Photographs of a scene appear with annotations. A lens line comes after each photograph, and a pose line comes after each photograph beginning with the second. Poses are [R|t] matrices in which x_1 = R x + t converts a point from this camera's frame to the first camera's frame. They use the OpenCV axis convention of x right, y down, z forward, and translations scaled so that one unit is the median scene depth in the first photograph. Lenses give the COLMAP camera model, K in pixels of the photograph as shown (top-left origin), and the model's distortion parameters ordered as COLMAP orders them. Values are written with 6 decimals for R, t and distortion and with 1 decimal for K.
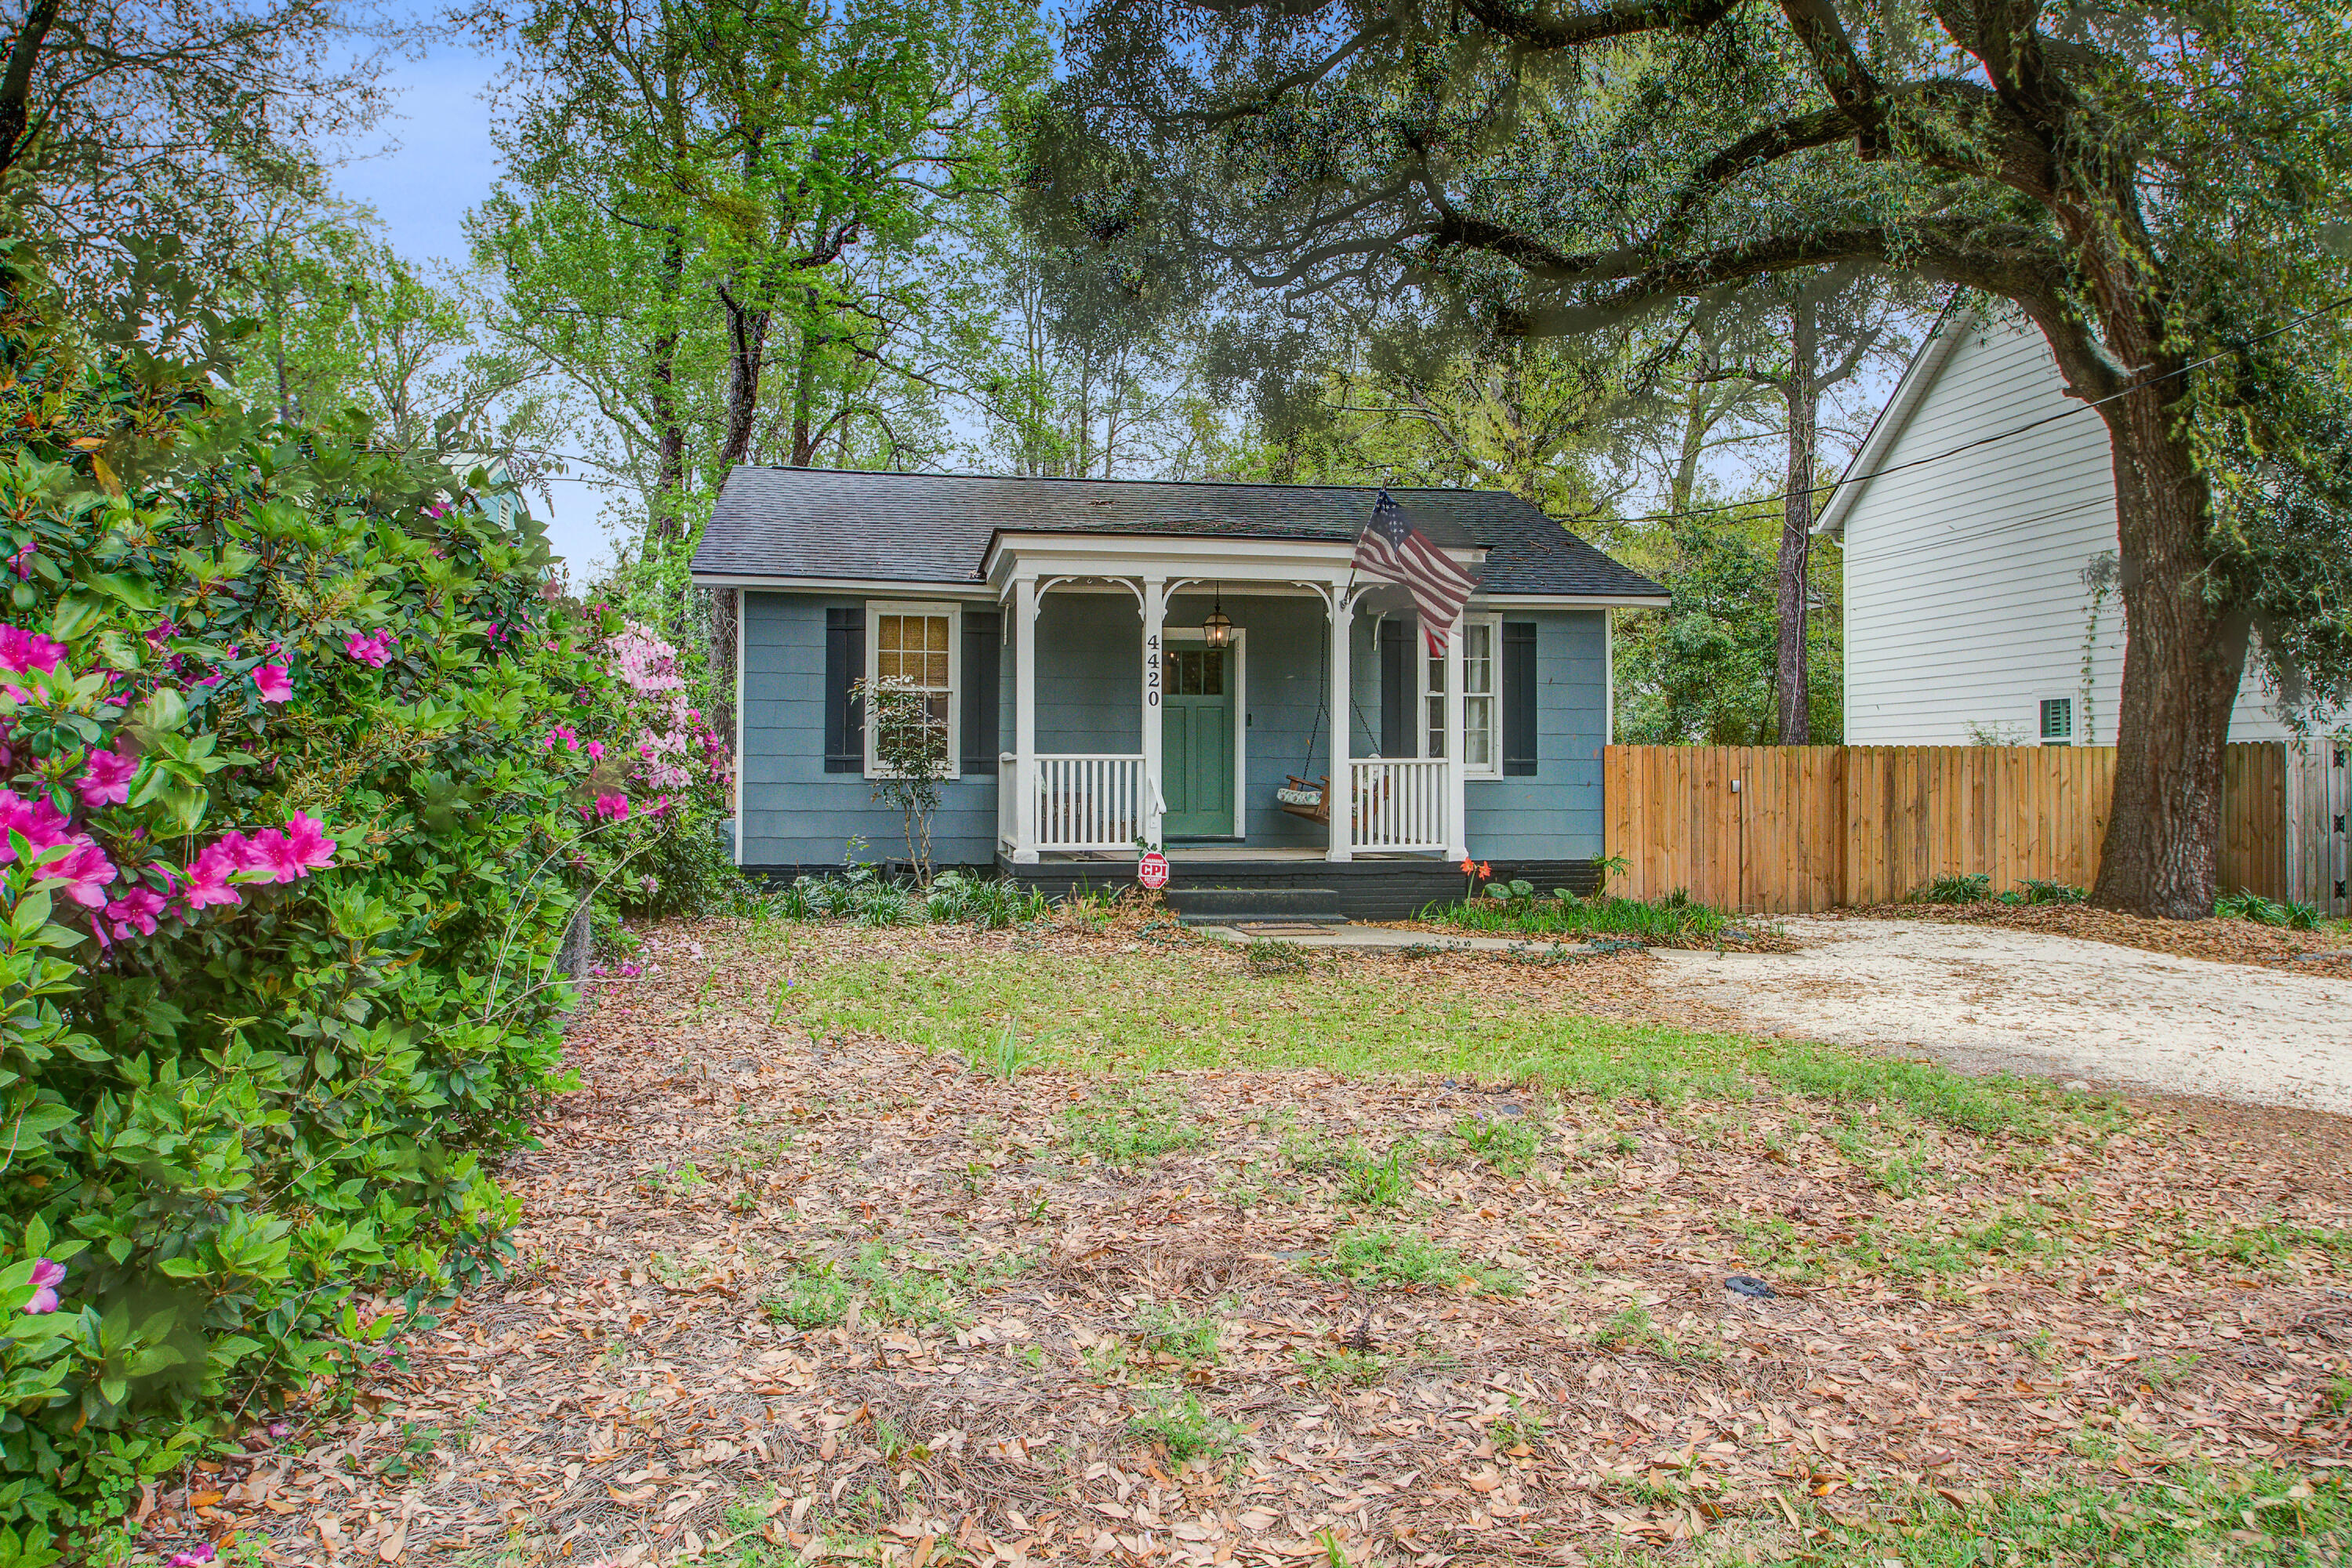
lens RADIAL K [[1595.6, 0, 1176.0], [0, 1595.6, 784.0], [0, 0, 1]] dist [-0.028036, -0.000596]
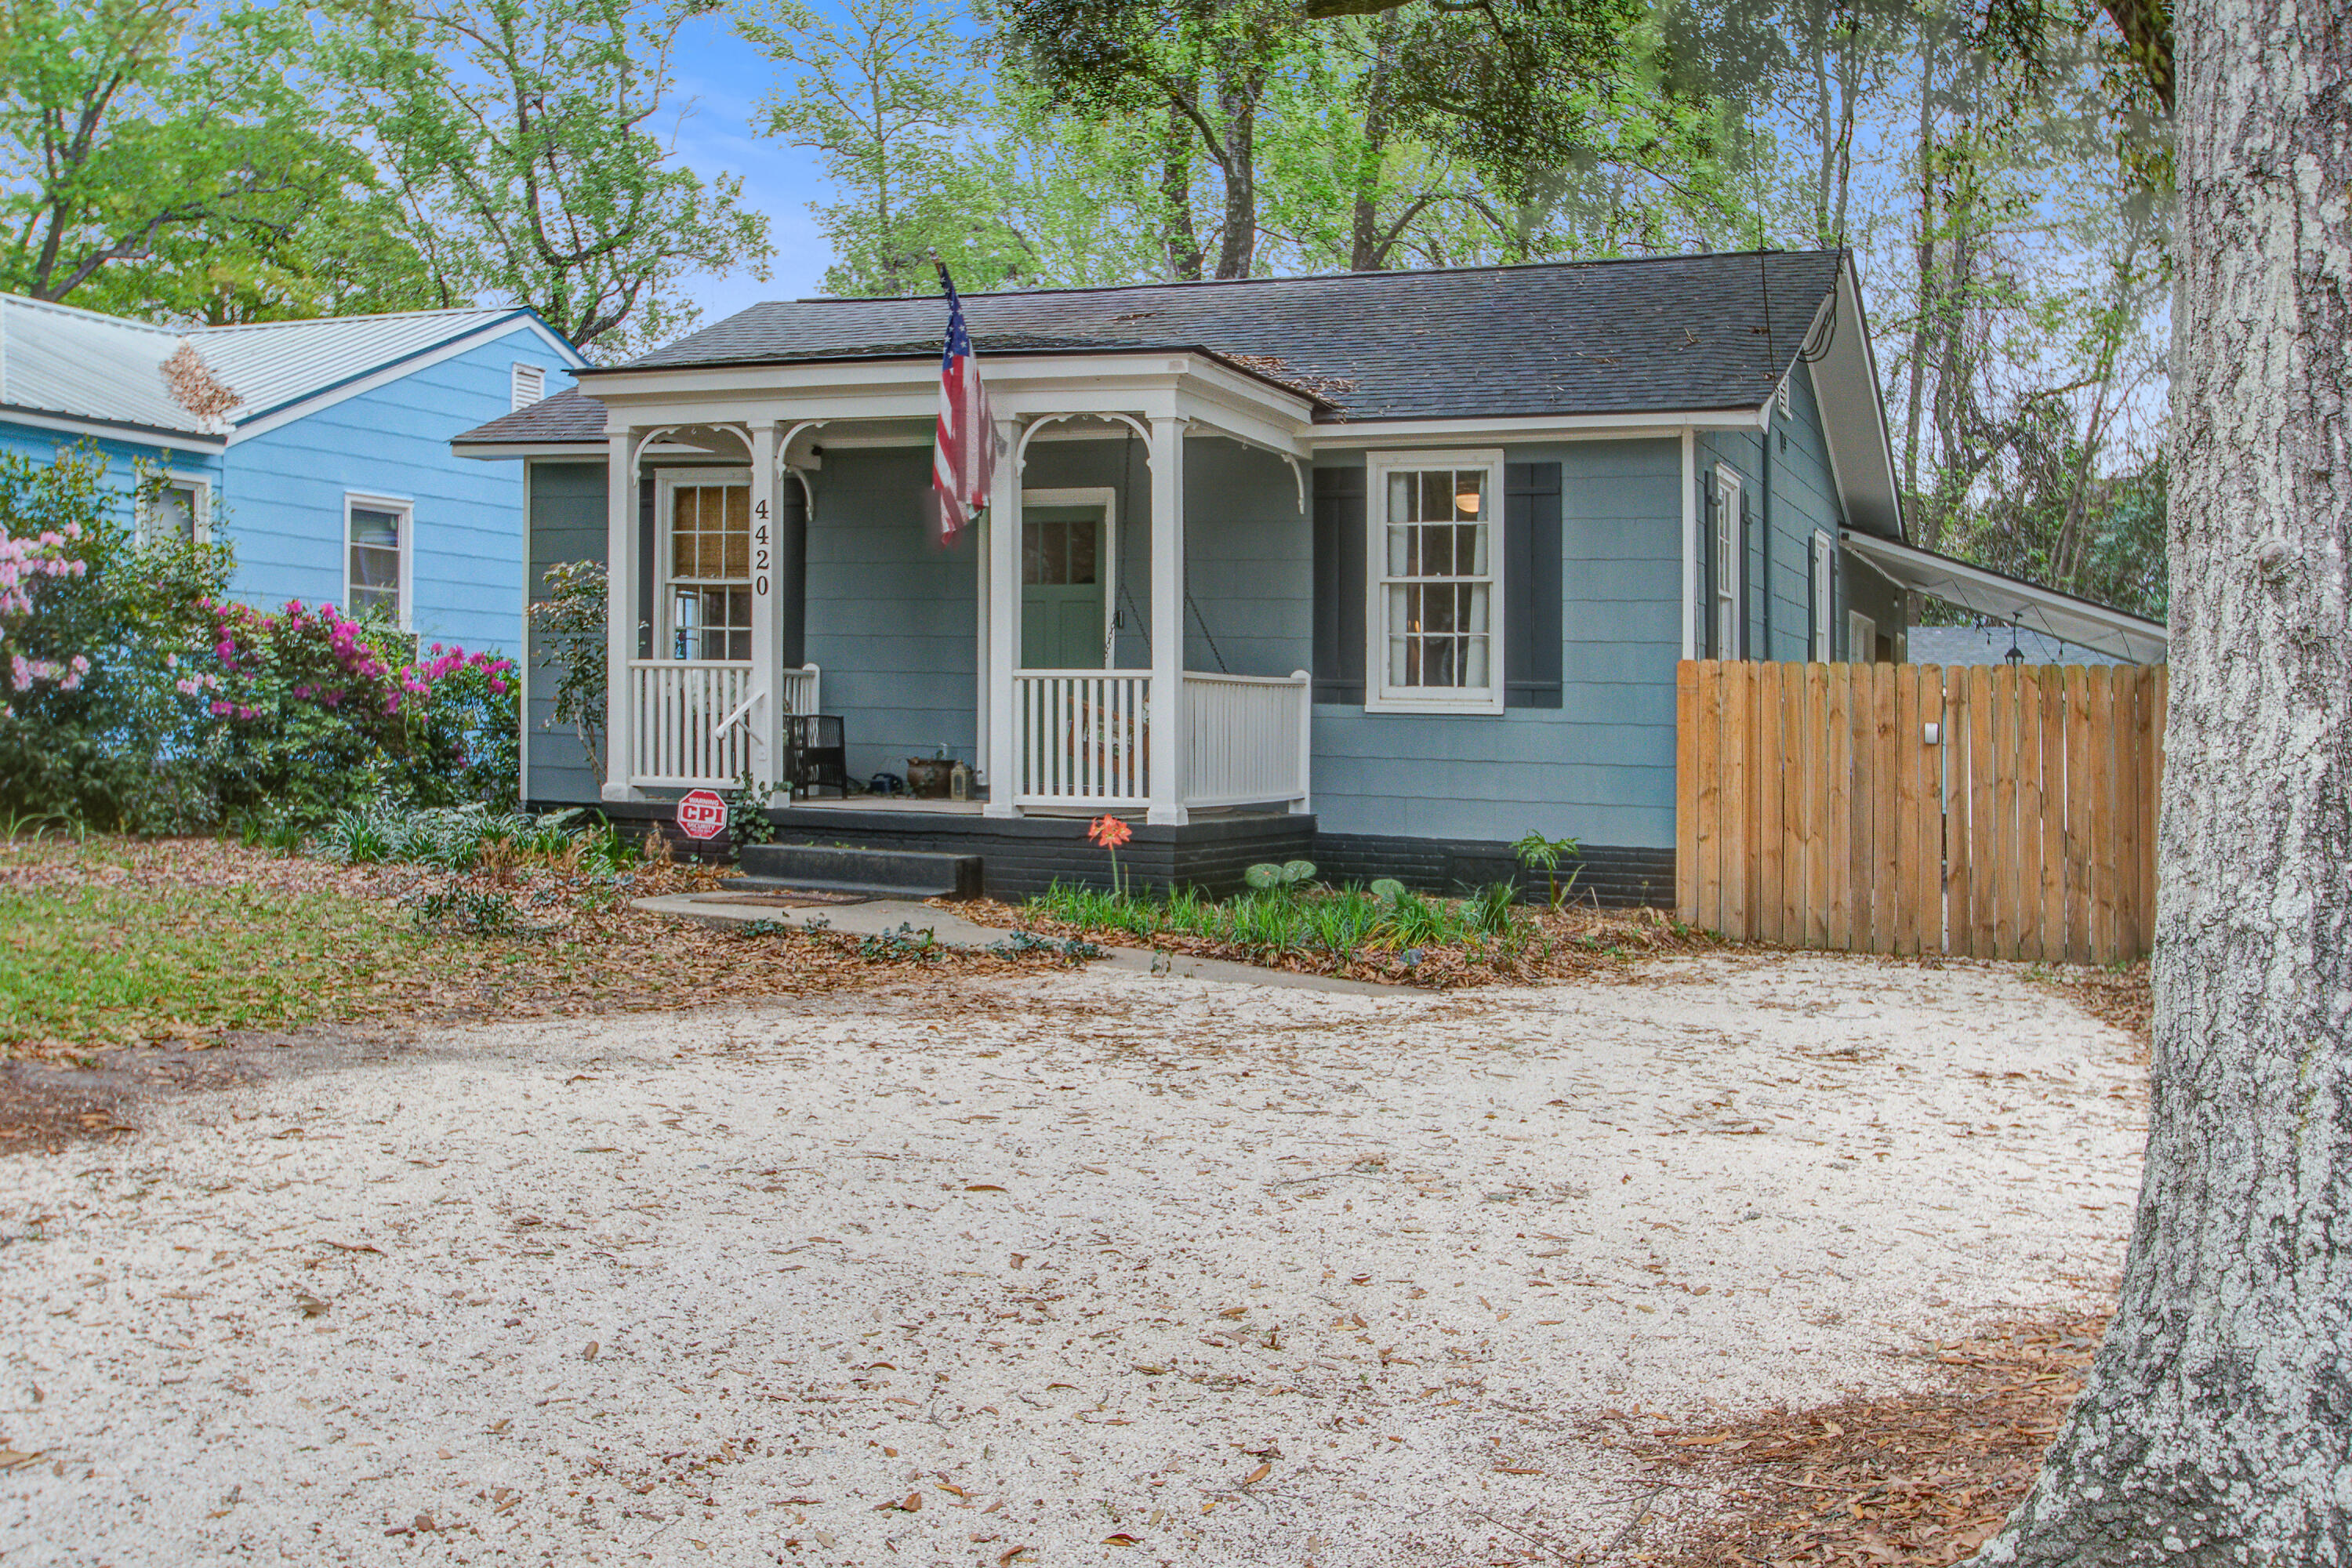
lens RADIAL K [[2369.7, 0, 1176.0], [0, 2369.7, 784.0], [0, 0, 1]] dist [-0.067794, -0.003847]
pose [[0.843105, 0.032729, -0.536752, 0.670239], [-0.024680, 0.999449, 0.022175, 0.008591], [0.537182, -0.005449, 0.843449, 0.158035]]
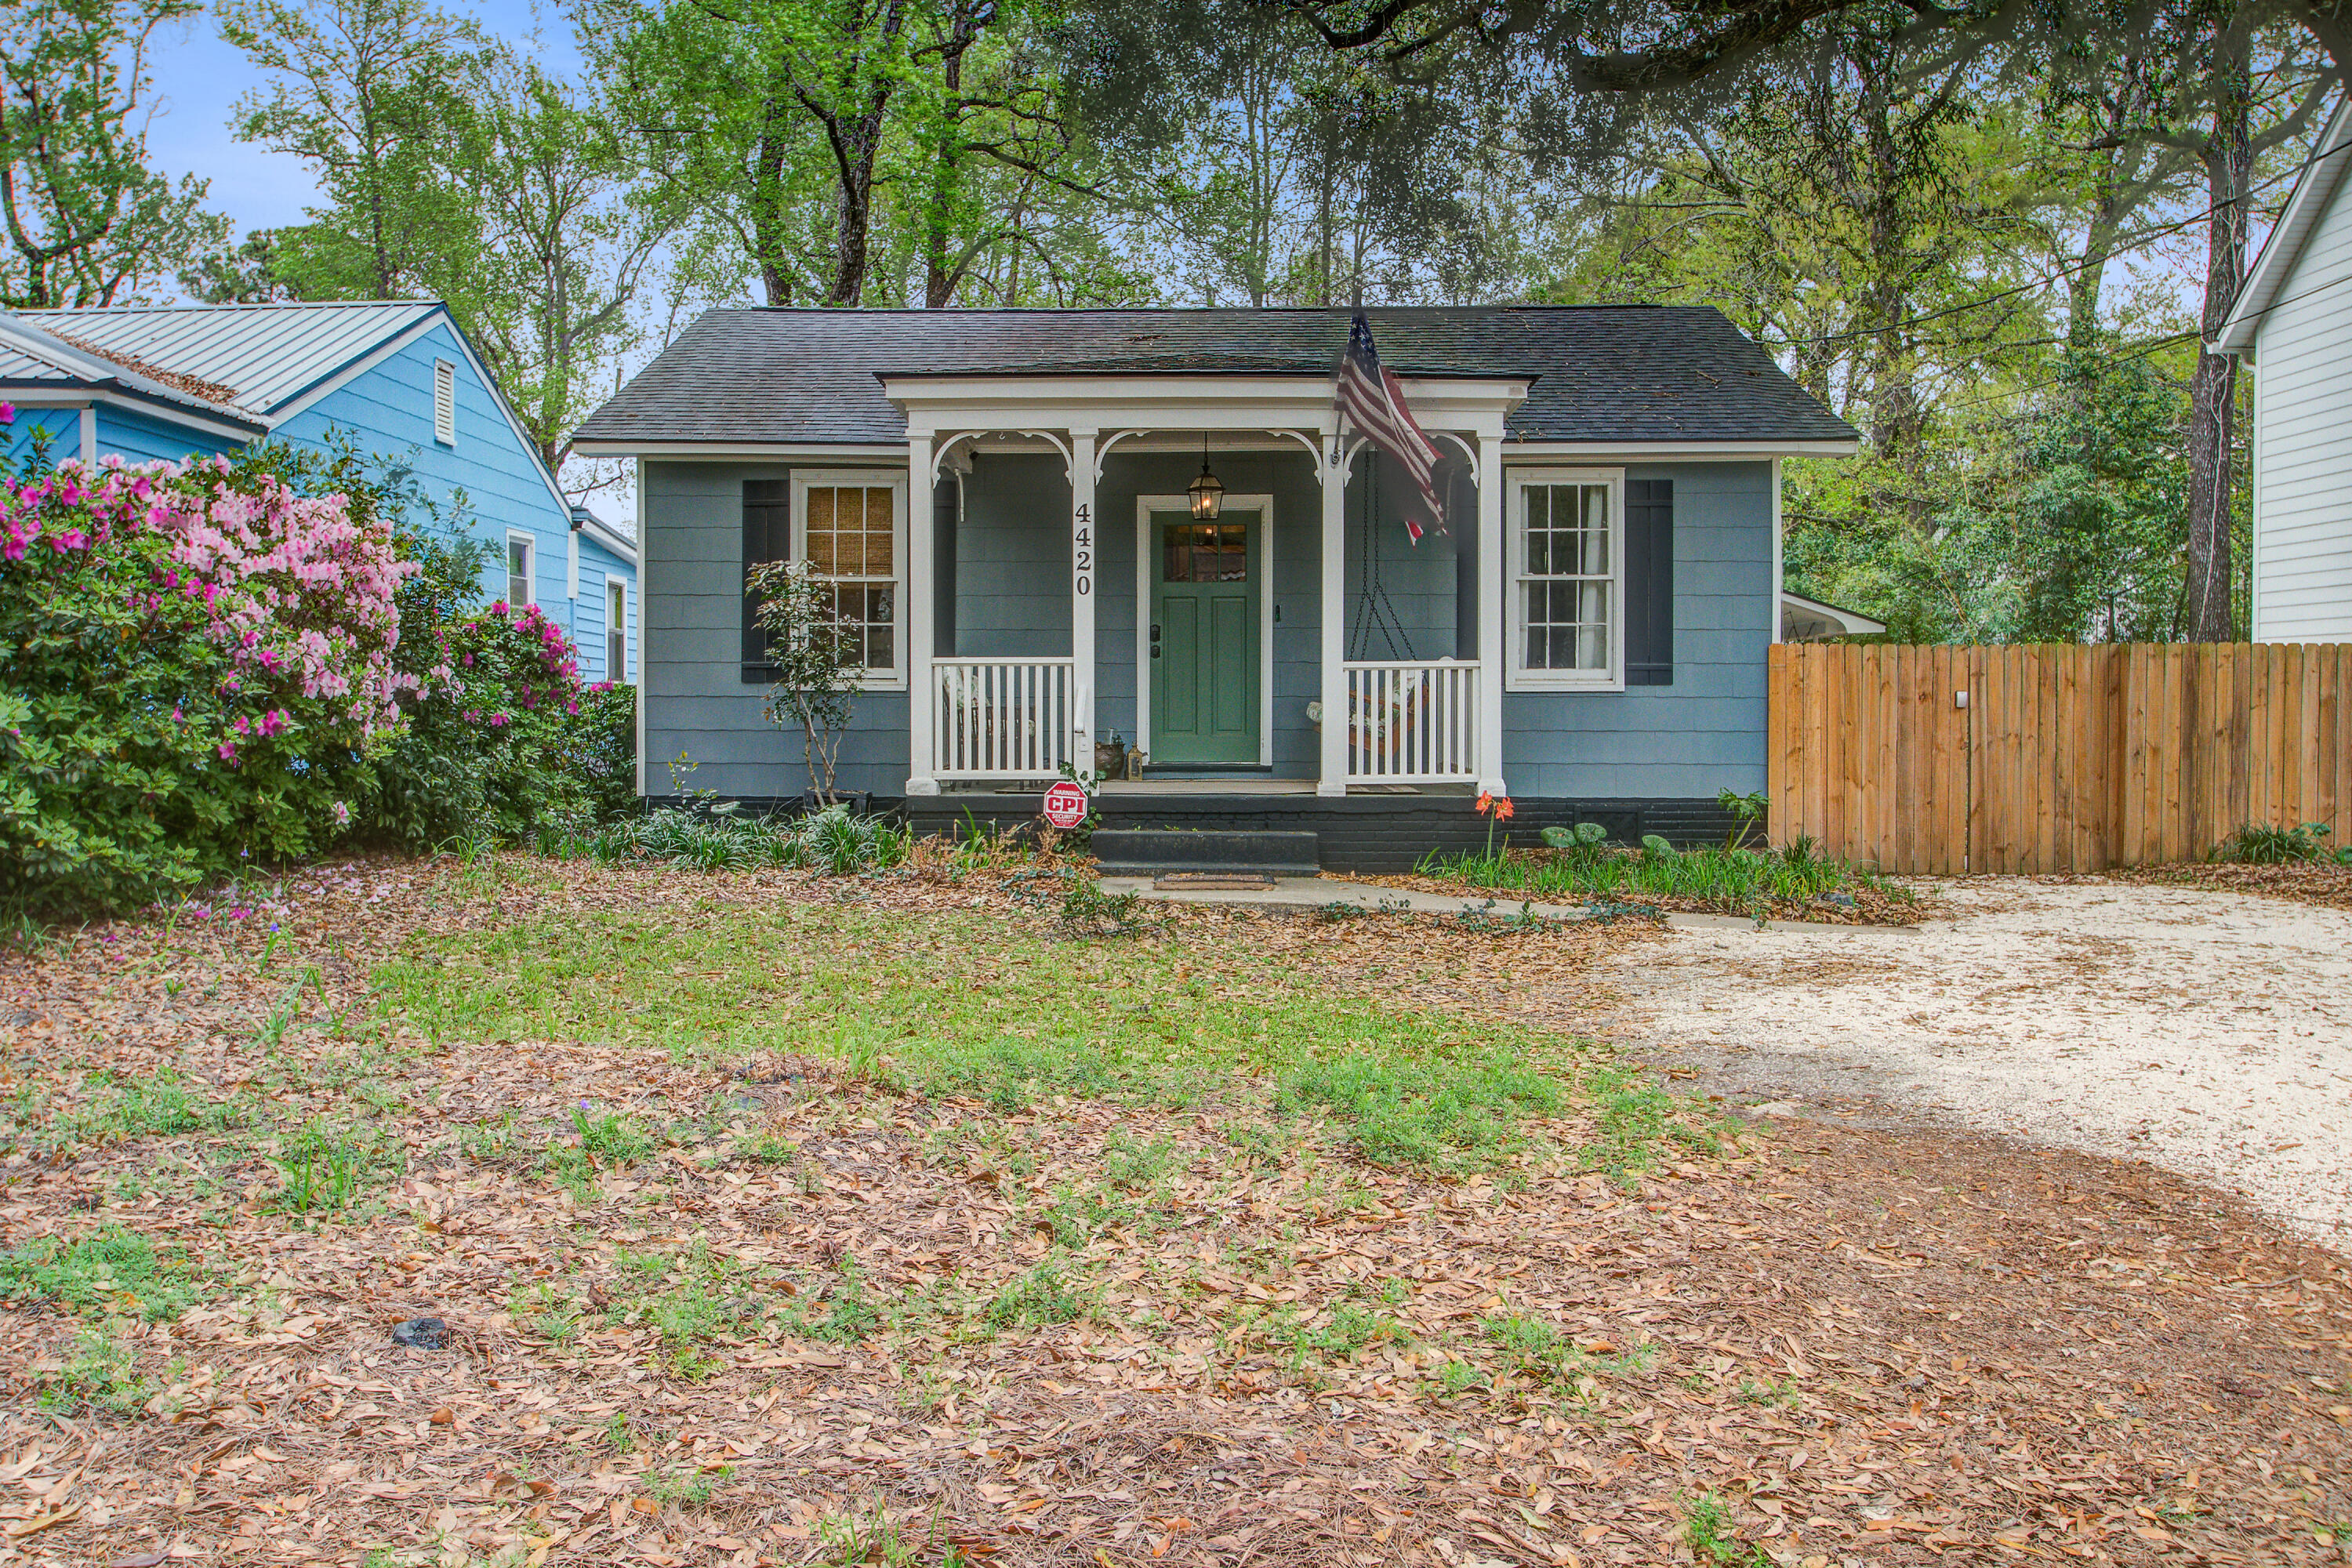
lens RADIAL K [[2017.0, 0, 1176.0], [0, 2017.0, 784.0], [0, 0, 1]] dist [-0.055048, 0.001418]
pose [[0.982235, 0.006491, -0.187542, 0.196431], [0.000915, 0.999224, 0.039372, 0.004248], [0.187652, -0.038845, 0.981467, 0.032432]]
